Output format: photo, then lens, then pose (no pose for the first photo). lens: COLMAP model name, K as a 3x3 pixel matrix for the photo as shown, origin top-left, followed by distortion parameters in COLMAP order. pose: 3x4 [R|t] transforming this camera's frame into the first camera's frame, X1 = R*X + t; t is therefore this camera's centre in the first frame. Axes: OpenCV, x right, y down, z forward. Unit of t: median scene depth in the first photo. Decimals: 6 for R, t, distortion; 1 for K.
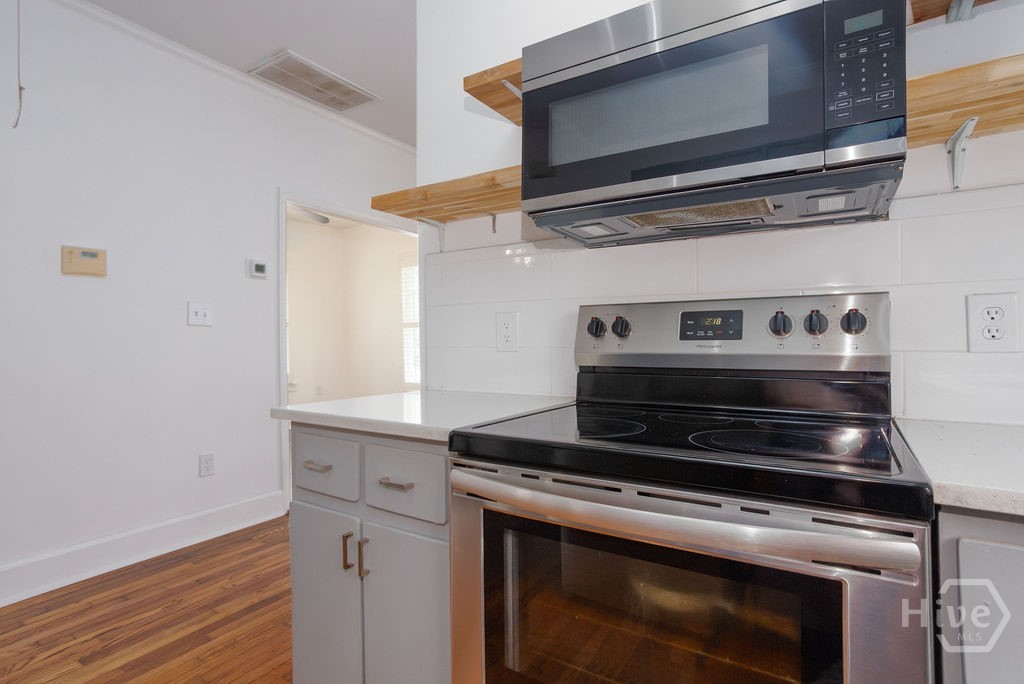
lens RADIAL K [[504.5, 0, 514.8], [0, 504.5, 341.3], [0, 0, 1]] dist [0.000283, 0.000763]
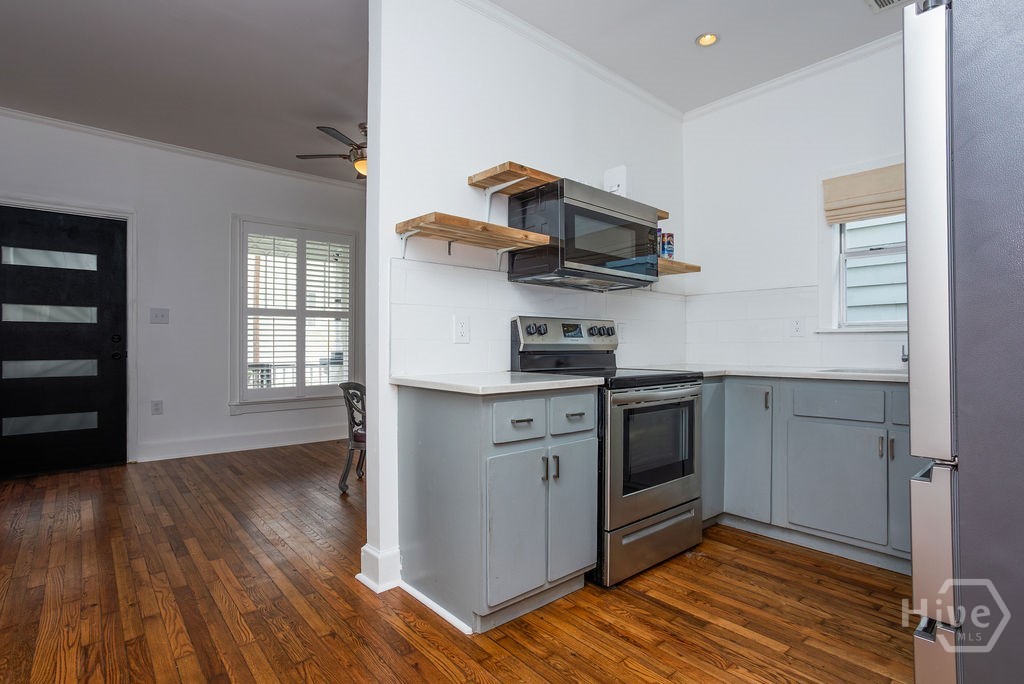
lens RADIAL K [[504.5, 0, 517.1], [0, 504.5, 342.6], [0, 0, 1]] dist [0.000283, 0.000763]
pose [[0.284227, 0.016182, 0.958620, -1.744270], [-0.002963, 0.999868, -0.016000, 0.054263], [-0.958752, 0.001707, 0.284238, 0.612438]]
